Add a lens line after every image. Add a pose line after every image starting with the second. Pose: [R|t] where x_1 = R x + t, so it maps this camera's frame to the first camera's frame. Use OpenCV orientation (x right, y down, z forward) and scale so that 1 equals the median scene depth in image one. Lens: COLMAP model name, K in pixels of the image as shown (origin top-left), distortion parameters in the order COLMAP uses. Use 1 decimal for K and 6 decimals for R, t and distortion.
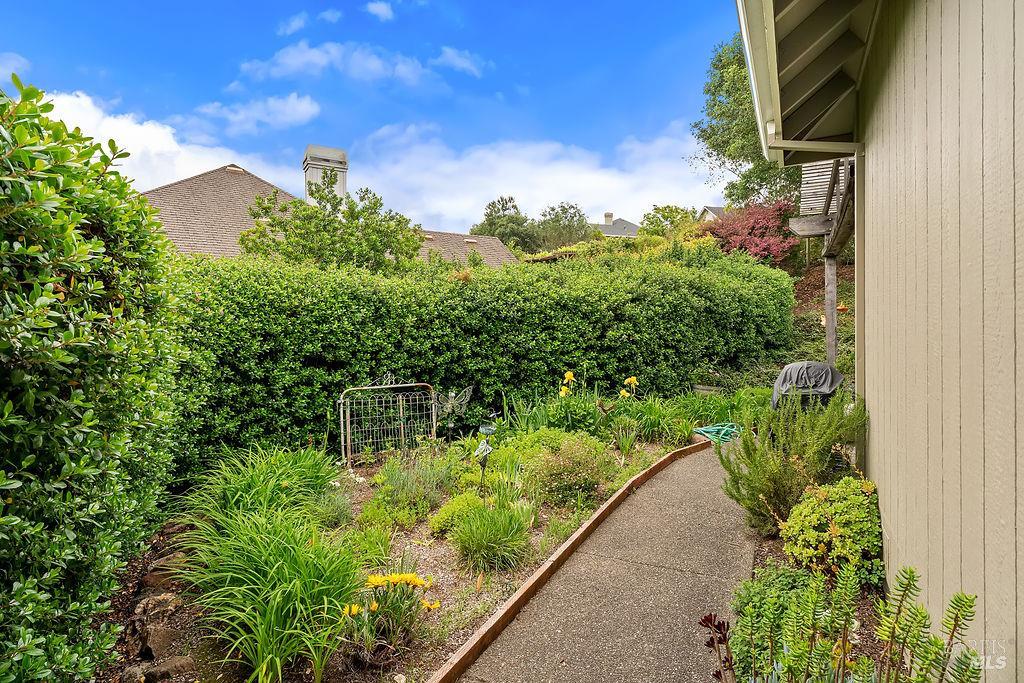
lens RADIAL K [[499.8, 0, 512.0], [0, 499.8, 341.5], [0, 0, 1]] dist [-0.014130, -0.000003]
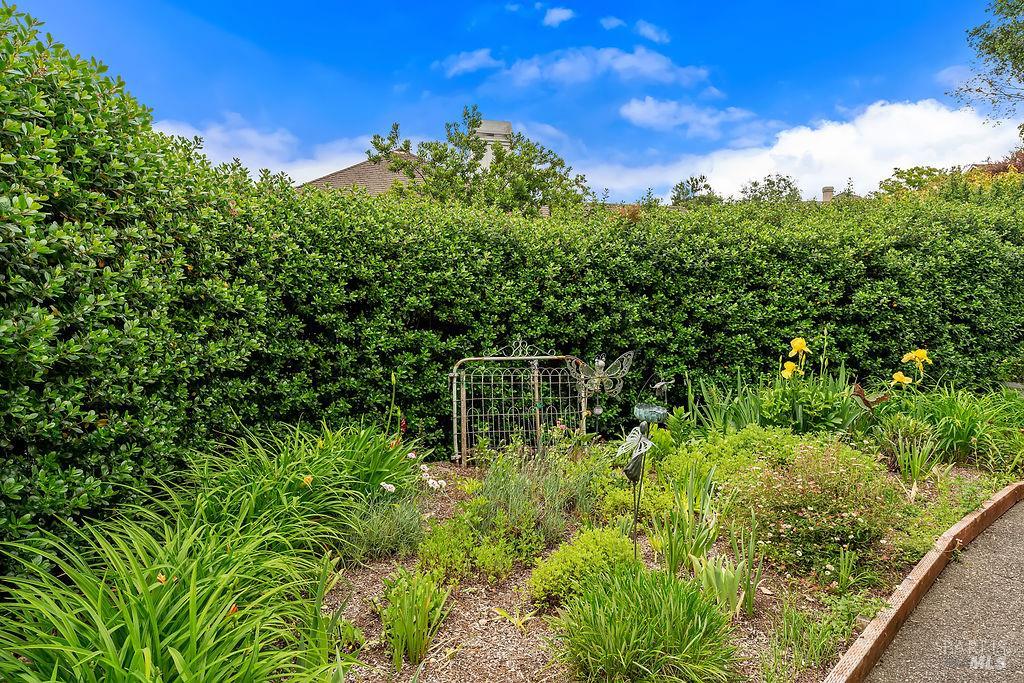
lens RADIAL K [[536.4, 0, 510.9], [0, 536.4, 343.6], [0, 0, 1]] dist [-0.005667, 0.002095]
pose [[0.941240, 0.004057, -0.337713, 0.003308], [-0.002067, 0.999978, 0.006253, 0.057946], [0.337731, -0.005188, 0.941228, 0.237608]]
